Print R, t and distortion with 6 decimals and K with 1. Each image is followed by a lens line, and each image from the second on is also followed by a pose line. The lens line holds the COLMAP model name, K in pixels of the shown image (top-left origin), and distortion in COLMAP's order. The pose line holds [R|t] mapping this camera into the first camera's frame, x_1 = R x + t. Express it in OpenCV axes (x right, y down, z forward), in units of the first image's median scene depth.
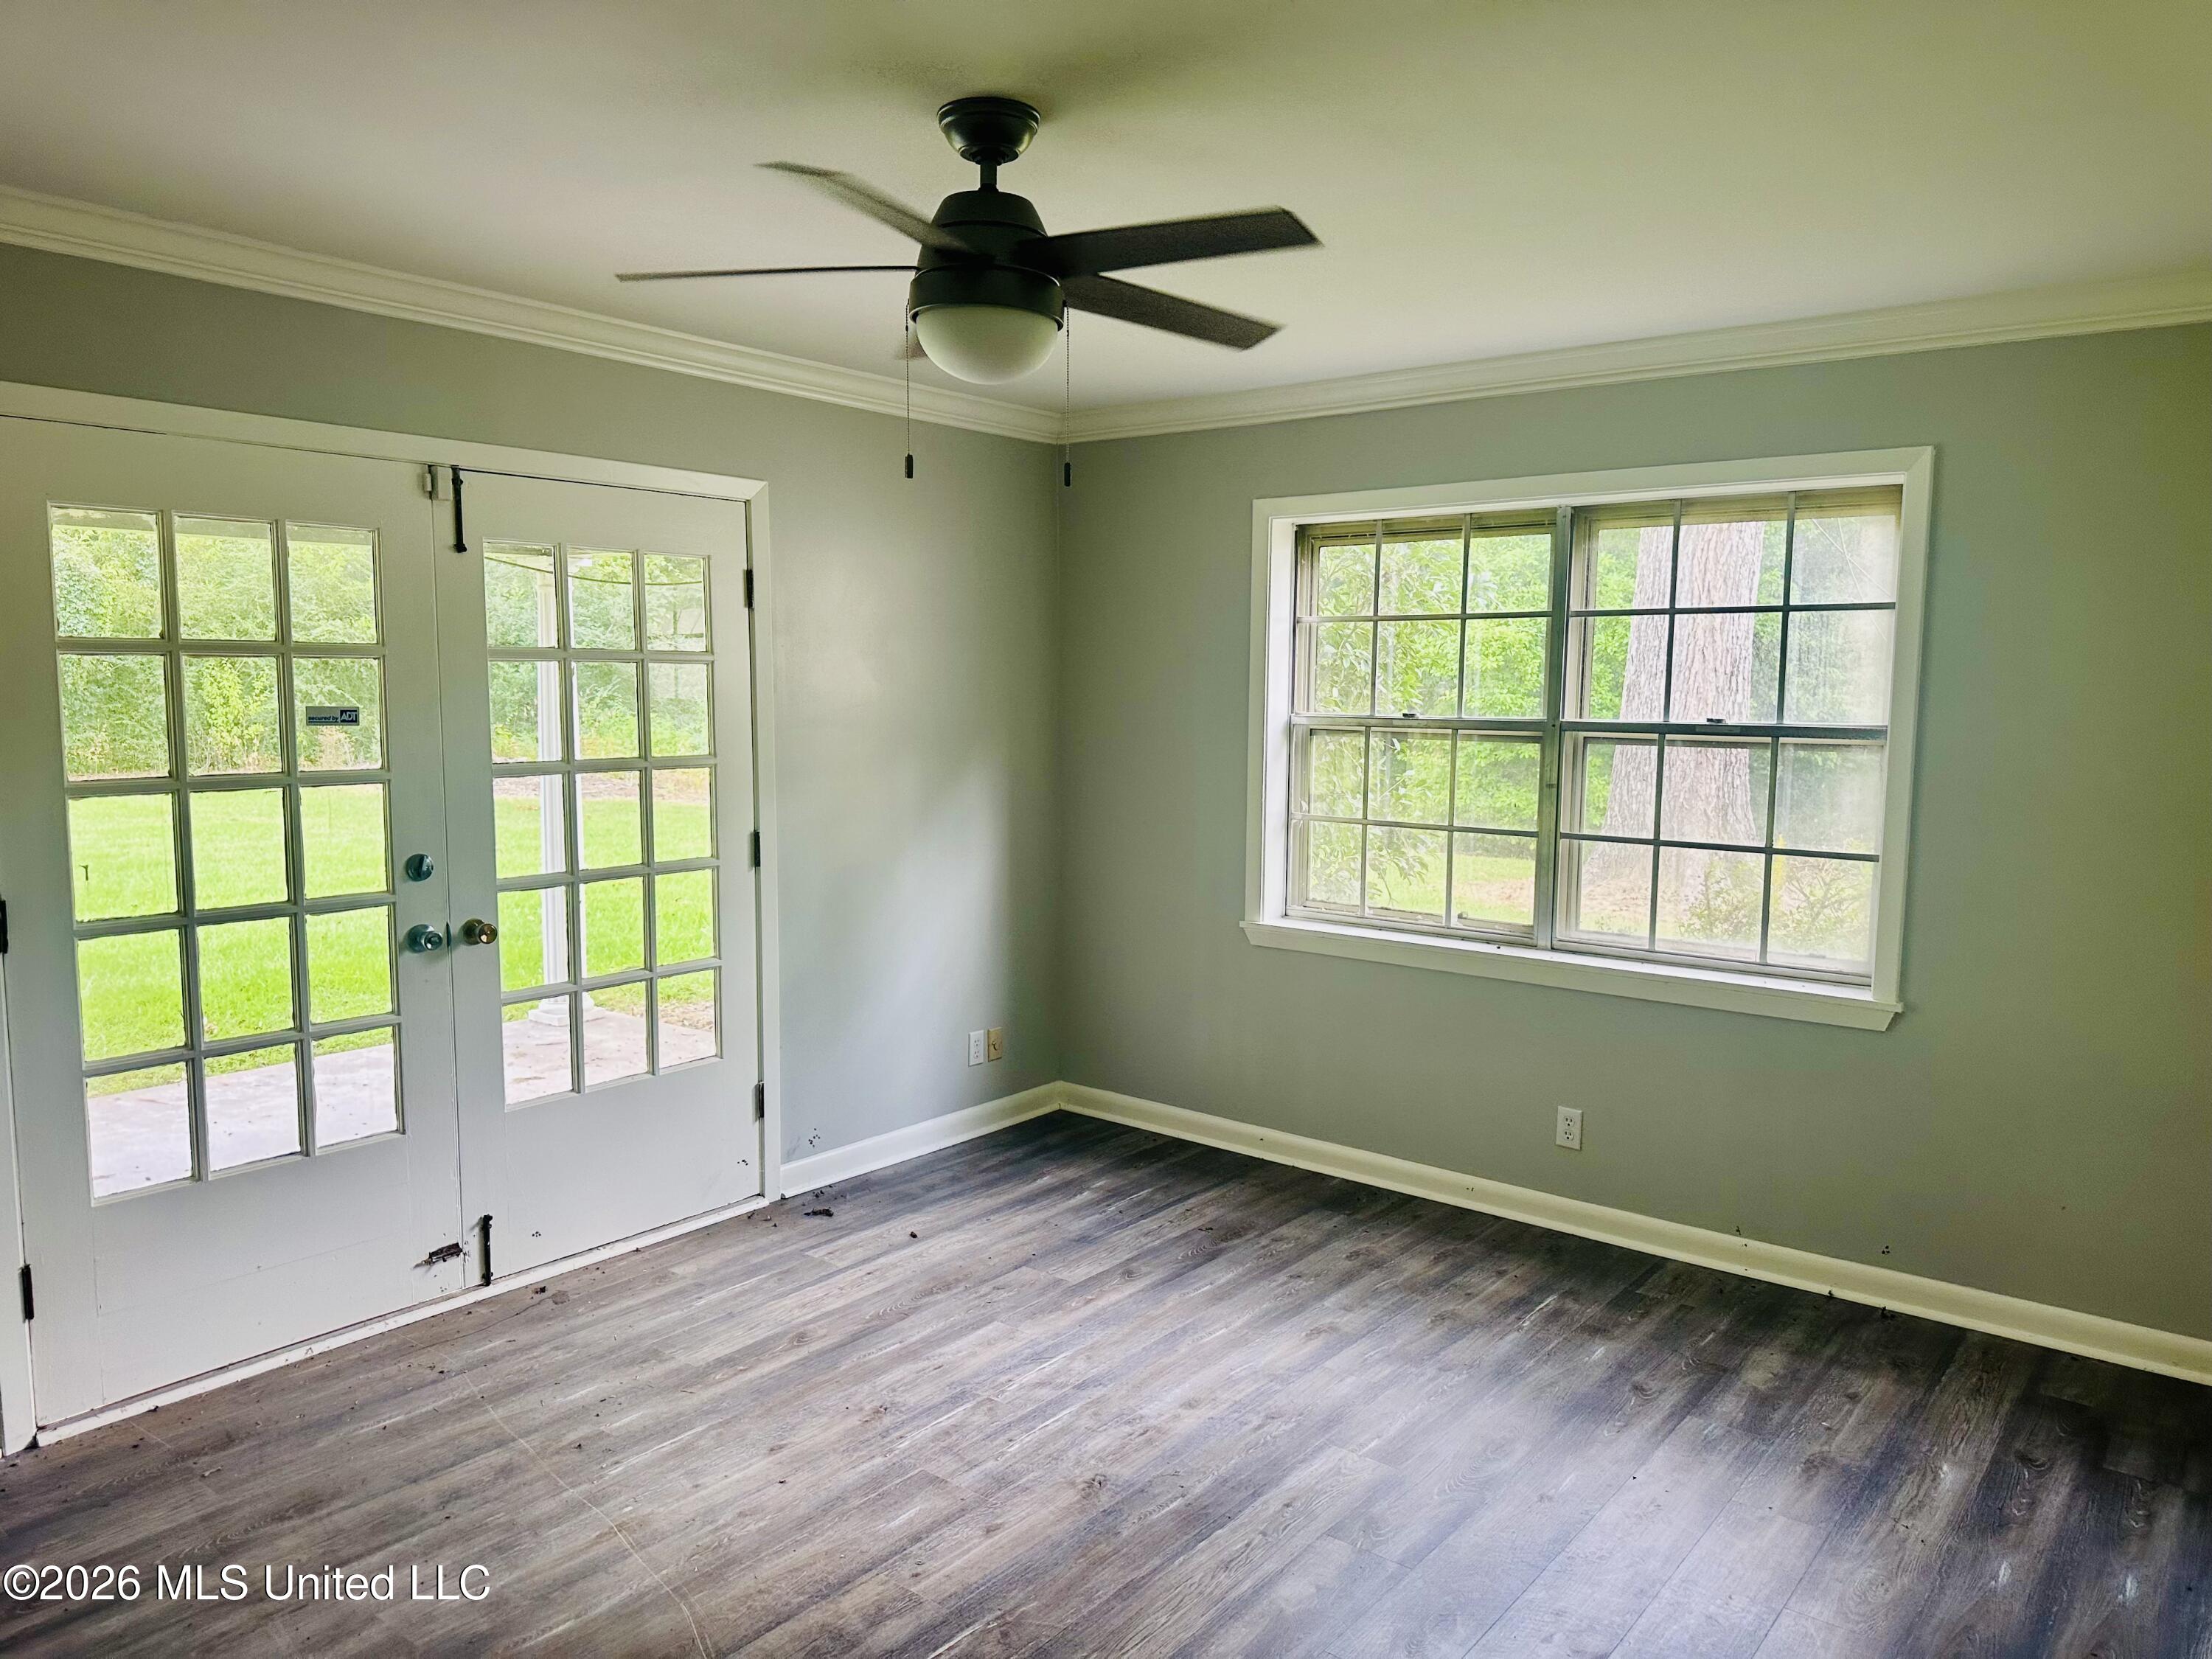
lens RADIAL K [[1565.8, 0, 1123.1], [0, 1565.8, 835.7], [0, 0, 1]] dist [0.076588, -0.093335]
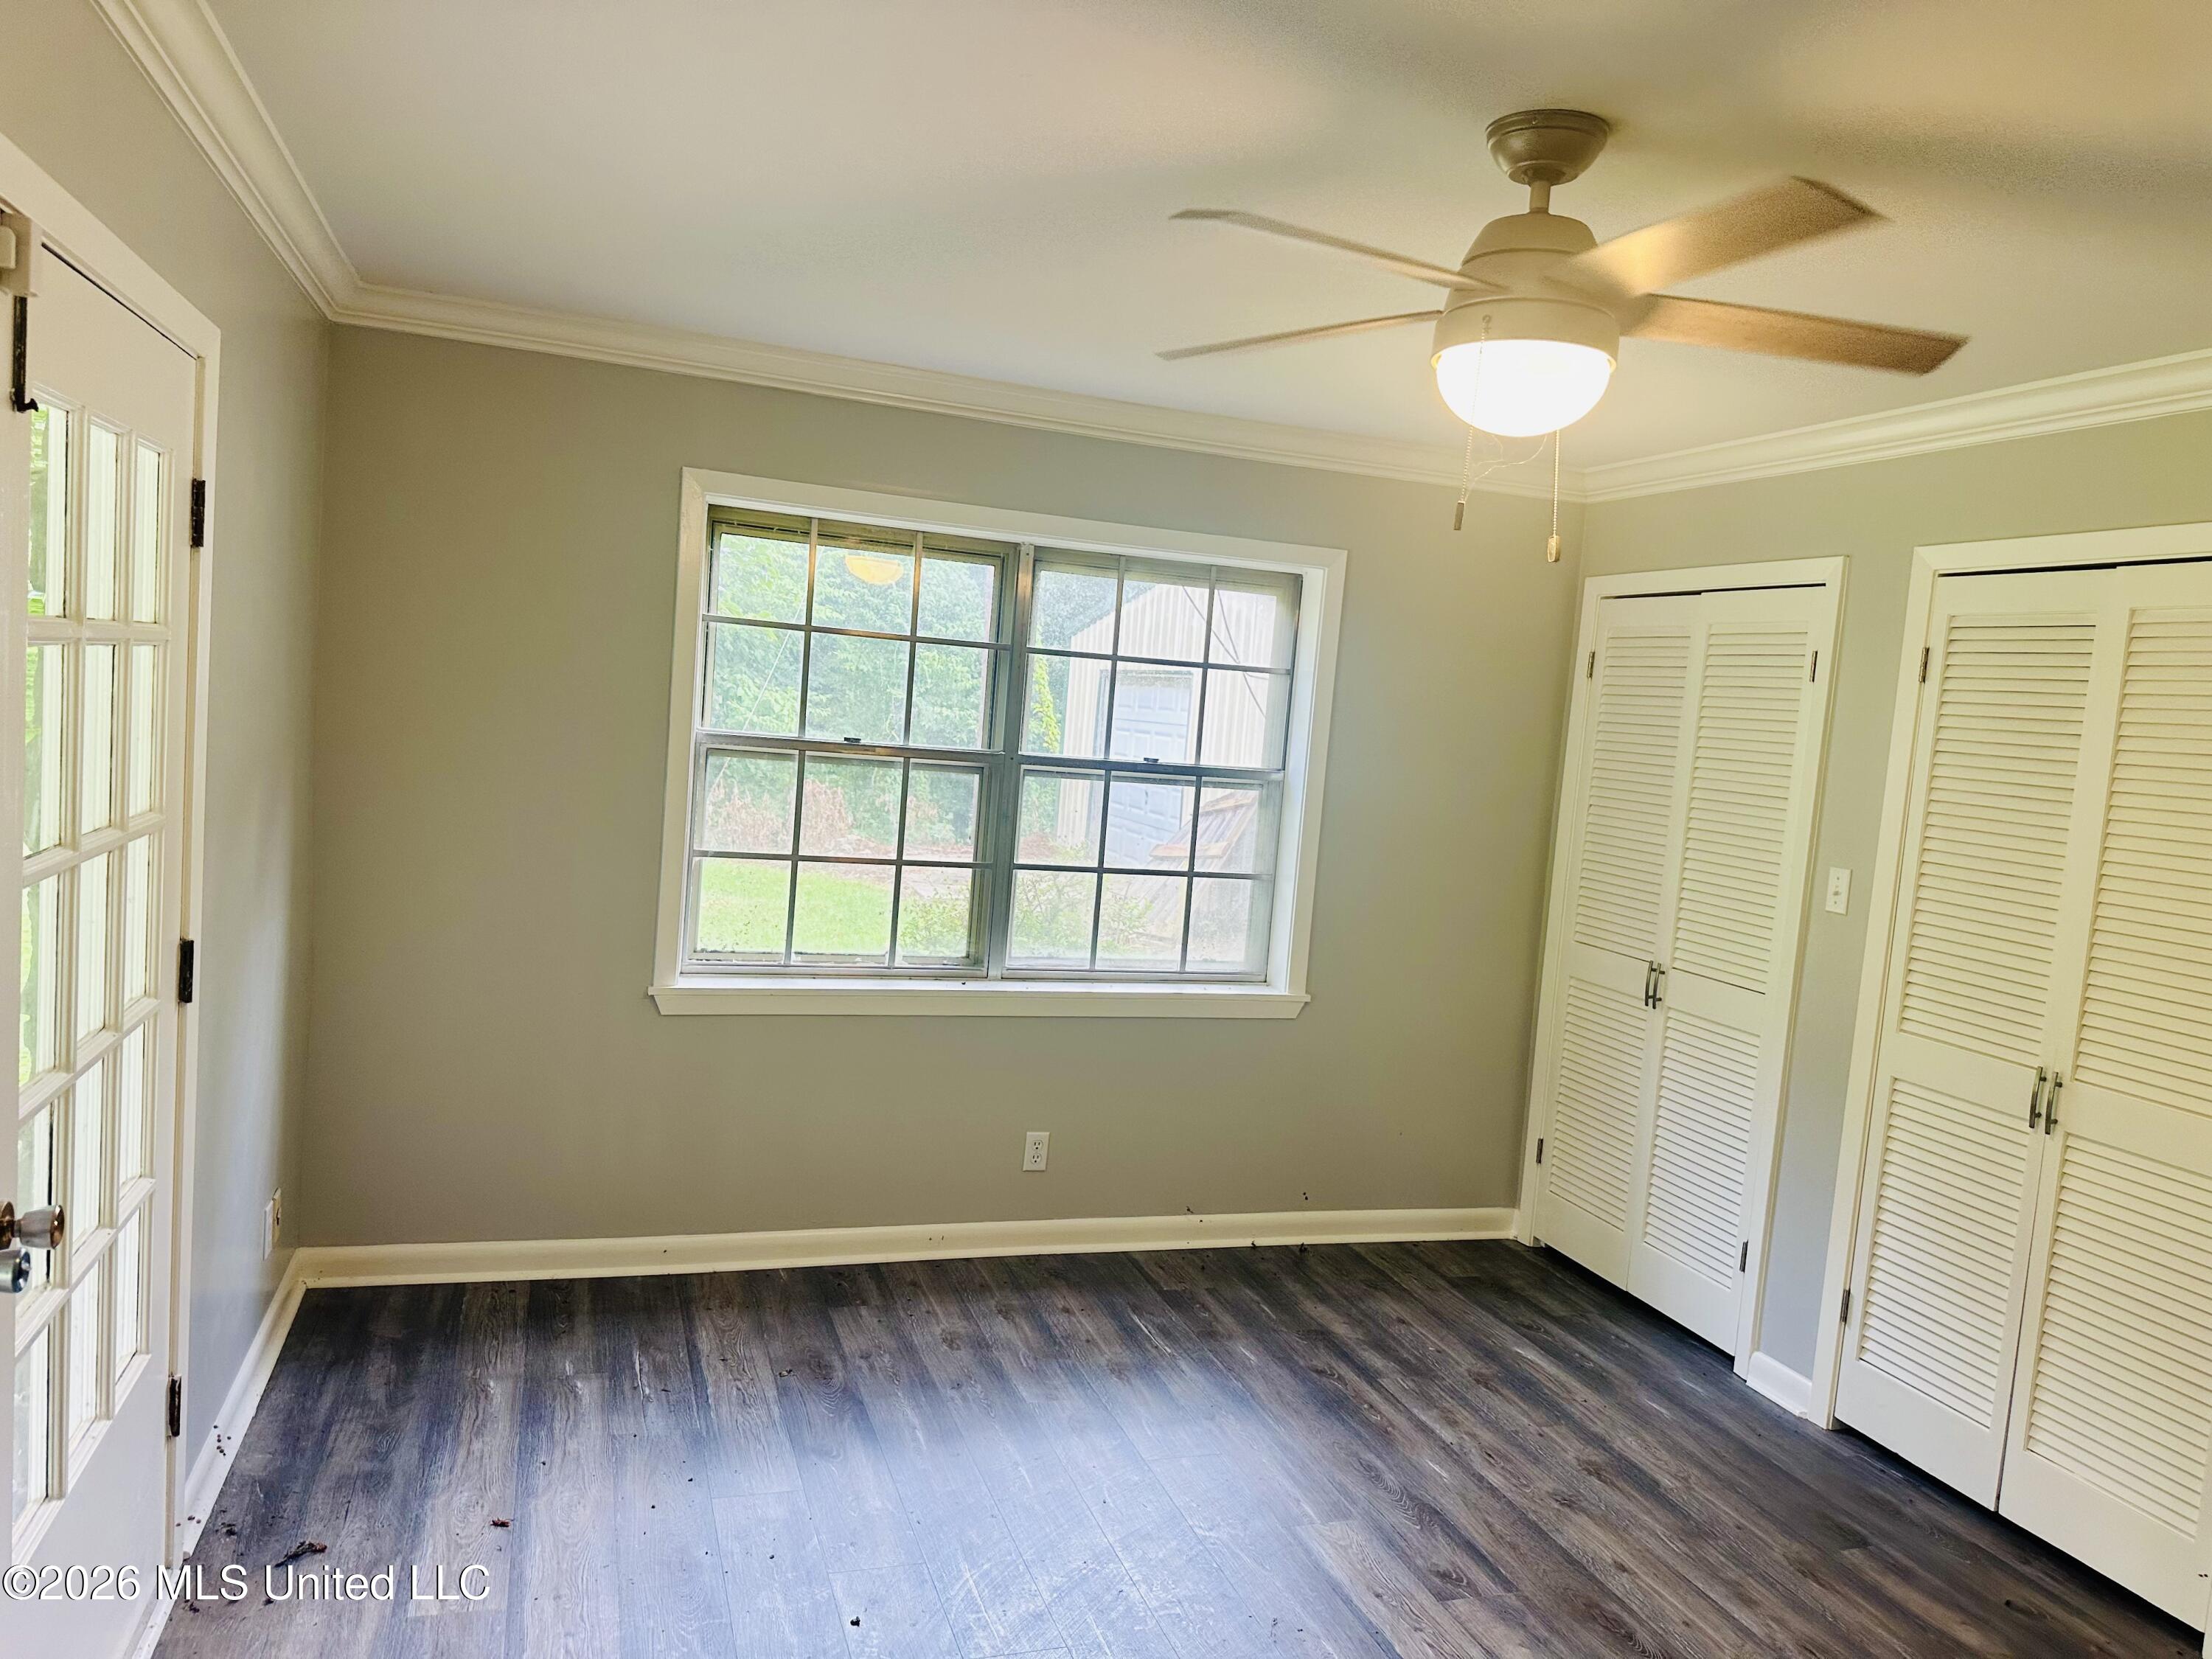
lens RADIAL K [[1565.8, 0, 1089.8], [0, 1565.8, 798.5], [0, 0, 1]] dist [0.076588, -0.093335]
pose [[0.535694, -0.016627, 0.844248, -0.607408], [0.012893, 0.999851, 0.011511, -0.061039], [-0.844314, 0.004718, 0.535828, 0.464878]]
